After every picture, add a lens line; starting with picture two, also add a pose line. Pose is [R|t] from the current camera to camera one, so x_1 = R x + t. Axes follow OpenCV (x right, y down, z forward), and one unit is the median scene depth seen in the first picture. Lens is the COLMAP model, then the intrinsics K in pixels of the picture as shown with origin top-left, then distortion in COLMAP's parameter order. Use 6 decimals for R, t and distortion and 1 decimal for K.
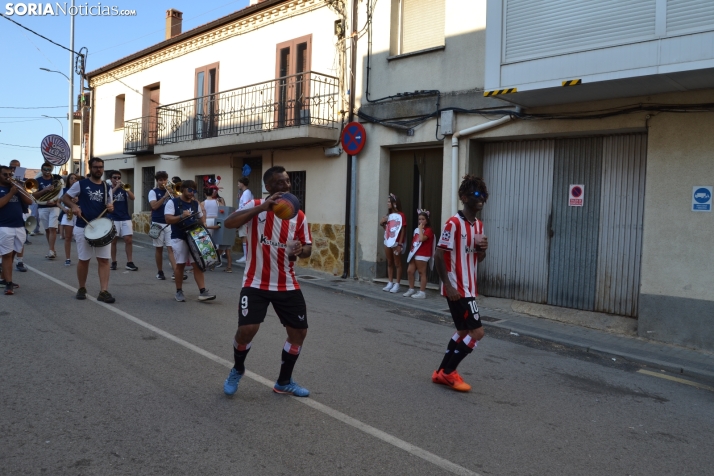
lens RADIAL K [[573.3, 0, 358.9], [0, 573.3, 241.9], [0, 0, 1]] dist [-0.091248, 0.037239]
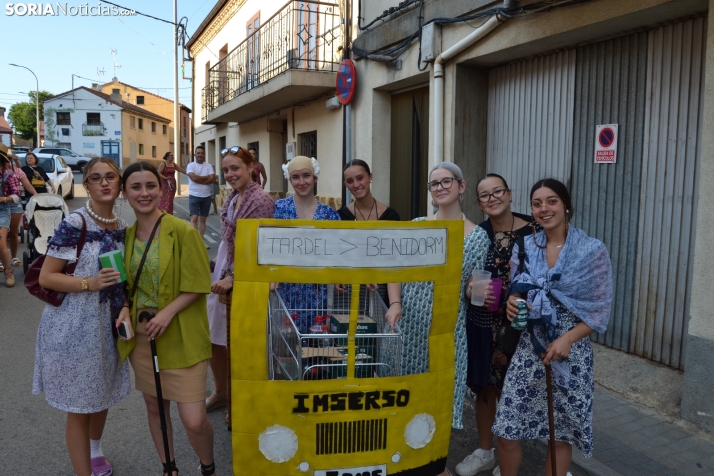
lens RADIAL K [[577.3, 0, 361.1], [0, 577.3, 241.6], [0, 0, 1]] dist [-0.081579, 0.021618]
pose [[0.937803, 0.017331, -0.346734, 0.263739], [-0.000220, 0.998783, 0.049329, -0.009777], [0.347166, -0.046185, 0.936666, 0.287334]]
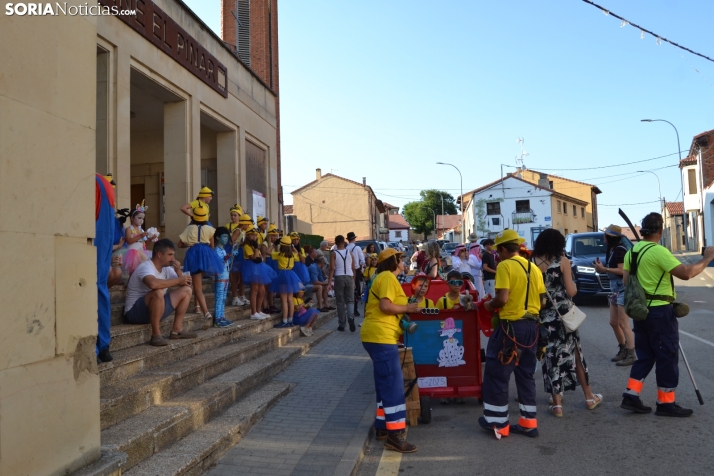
lens RADIAL K [[573.3, 0, 358.9], [0, 573.3, 241.9], [0, 0, 1]] dist [-0.091248, 0.037239]
pose [[0.572780, -0.086610, -0.815120, -0.347231], [0.006930, 0.994879, -0.100840, -0.042501], [0.819680, 0.052110, 0.570447, 0.247033]]
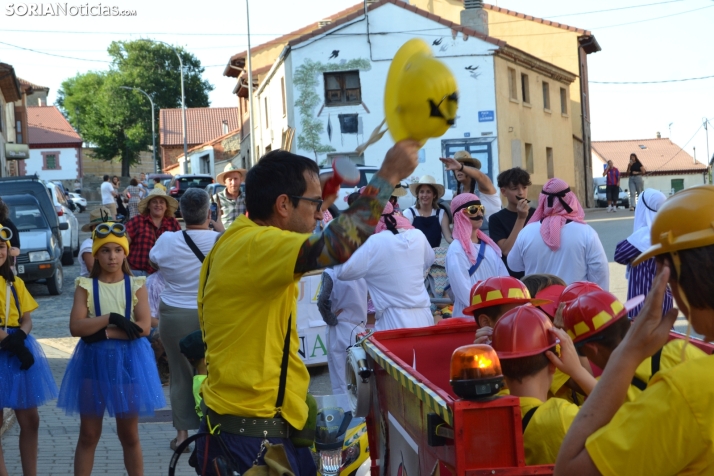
lens RADIAL K [[1516.1, 0, 357.0], [0, 1516.1, 238.0], [0, 0, 1]] dist [-0.043948, -0.197673]
pose [[0.773149, -0.068684, -0.630494, -0.585445], [0.042349, 0.997491, -0.056732, -0.065545], [0.632808, 0.017161, 0.774118, 0.308229]]
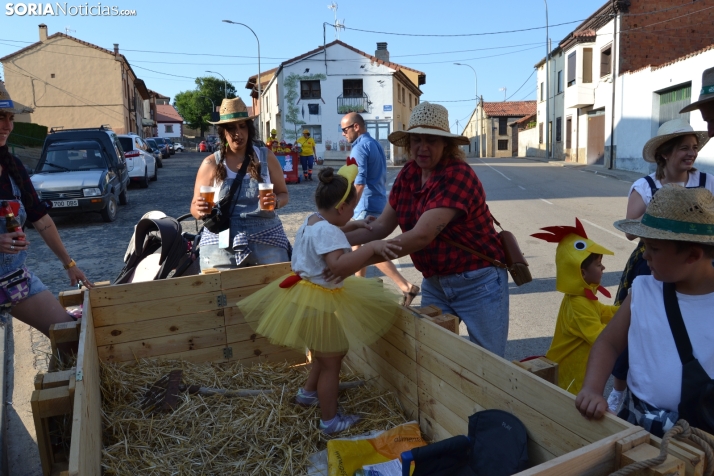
lens RADIAL K [[573.3, 0, 358.9], [0, 573.3, 241.9], [0, 0, 1]] dist [-0.091248, 0.037239]
pose [[0.838753, 0.030207, -0.543674, -1.340512], [0.015484, 0.996733, 0.079267, -0.160498], [0.544292, -0.074904, 0.835545, 1.086024]]
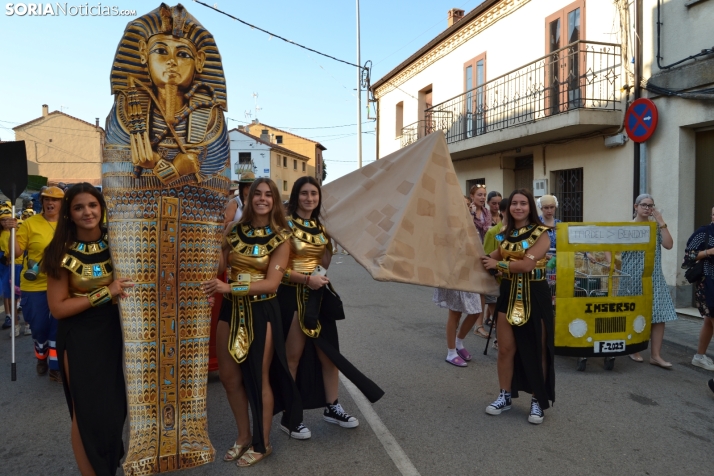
lens RADIAL K [[573.3, 0, 358.9], [0, 573.3, 241.9], [0, 0, 1]] dist [-0.091248, 0.037239]
pose [[0.857136, -0.005539, -0.515060, 0.049061], [0.002660, 0.999976, -0.006326, -0.016726], [0.515083, 0.004052, 0.857131, 0.172303]]
